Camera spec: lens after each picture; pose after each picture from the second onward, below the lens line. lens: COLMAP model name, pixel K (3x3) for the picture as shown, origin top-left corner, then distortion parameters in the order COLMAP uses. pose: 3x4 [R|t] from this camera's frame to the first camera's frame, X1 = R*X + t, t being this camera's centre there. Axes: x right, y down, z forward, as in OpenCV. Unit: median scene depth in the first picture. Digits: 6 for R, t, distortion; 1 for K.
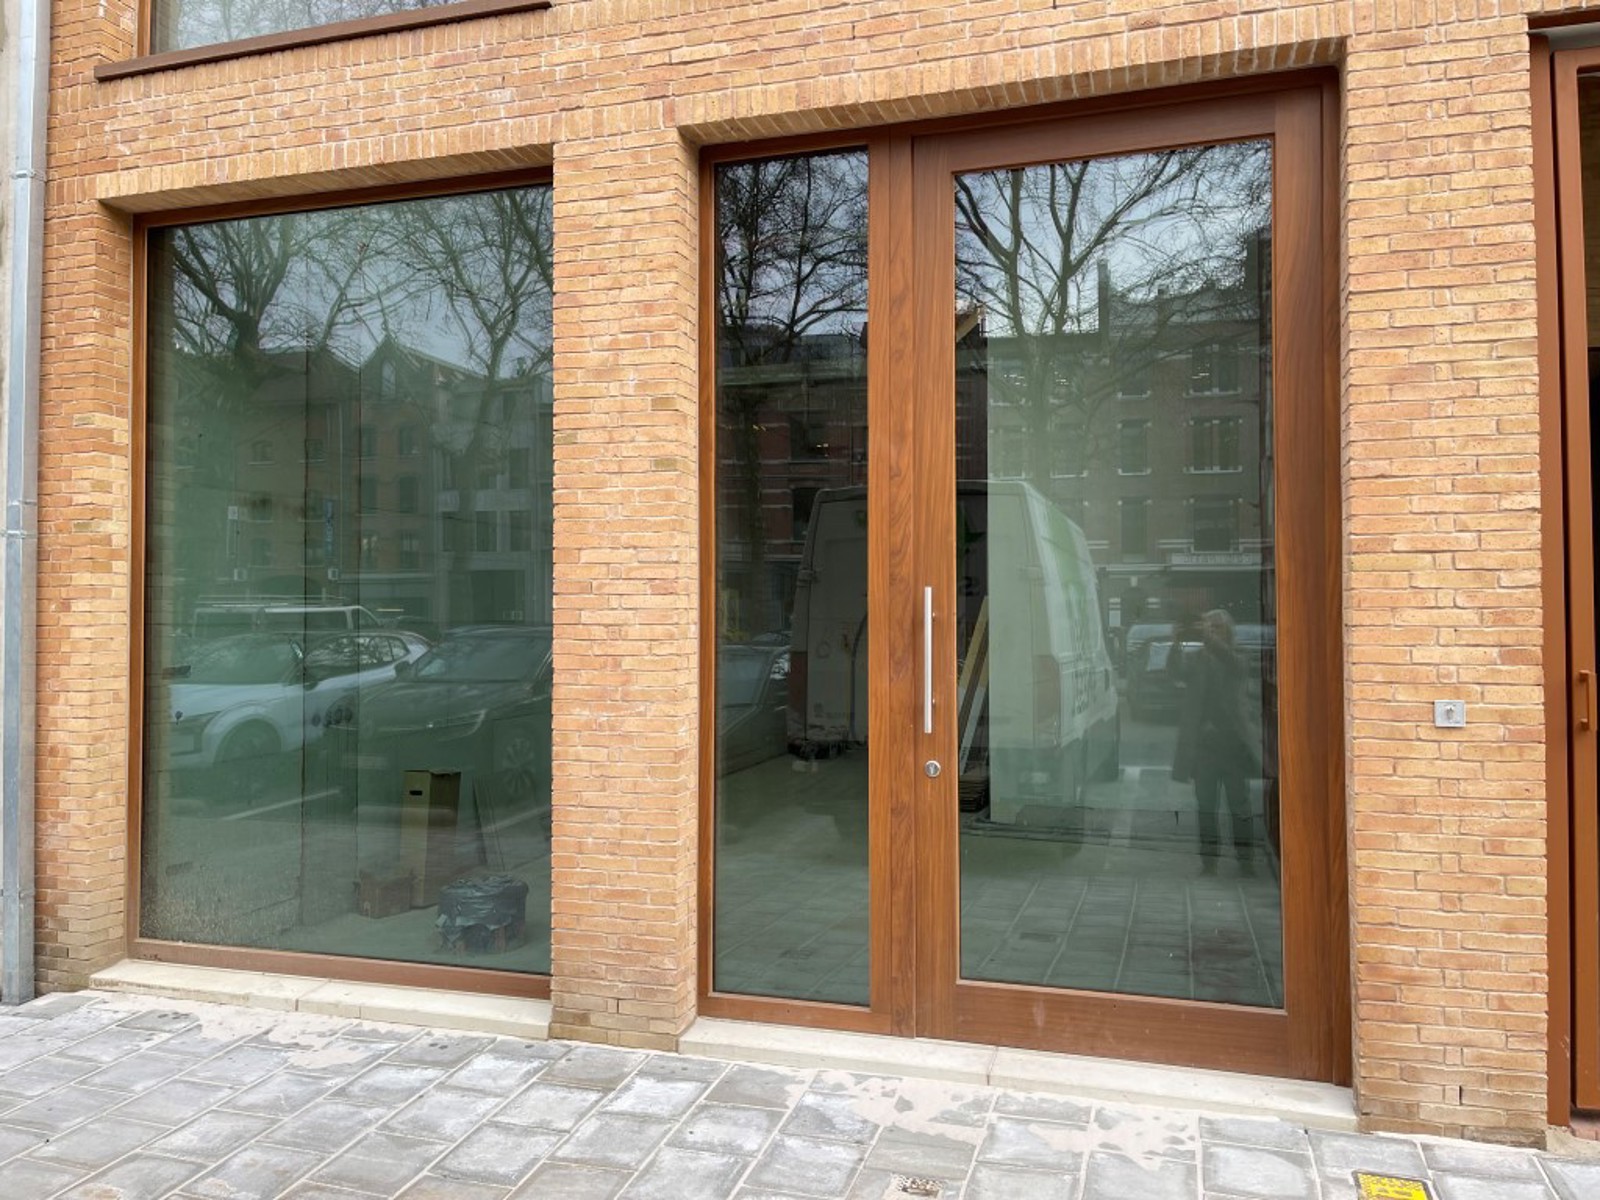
lens RADIAL K [[1187.5, 0, 800.0], [0, 1187.5, 600.0], [0, 0, 1]] dist [0.076101, 0.000920]
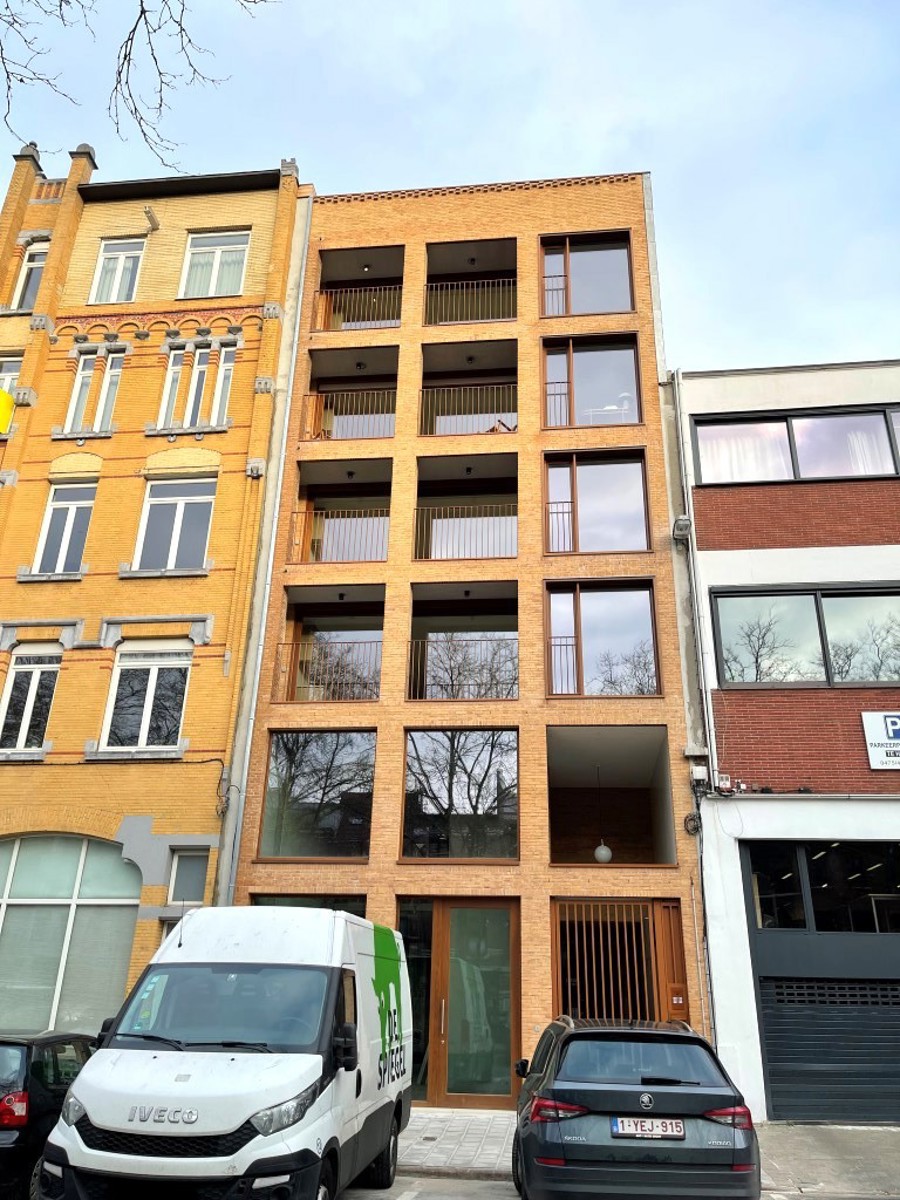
lens RADIAL K [[926.1, 0, 450.0], [0, 926.1, 600.0], [0, 0, 1]] dist [0.028665, -0.001212]
pose [[0.980377, 0.101780, 0.168822, -0.628097], [-0.029991, 0.923442, -0.382563, -0.058495], [-0.194835, 0.369993, 0.908375, -2.848414]]
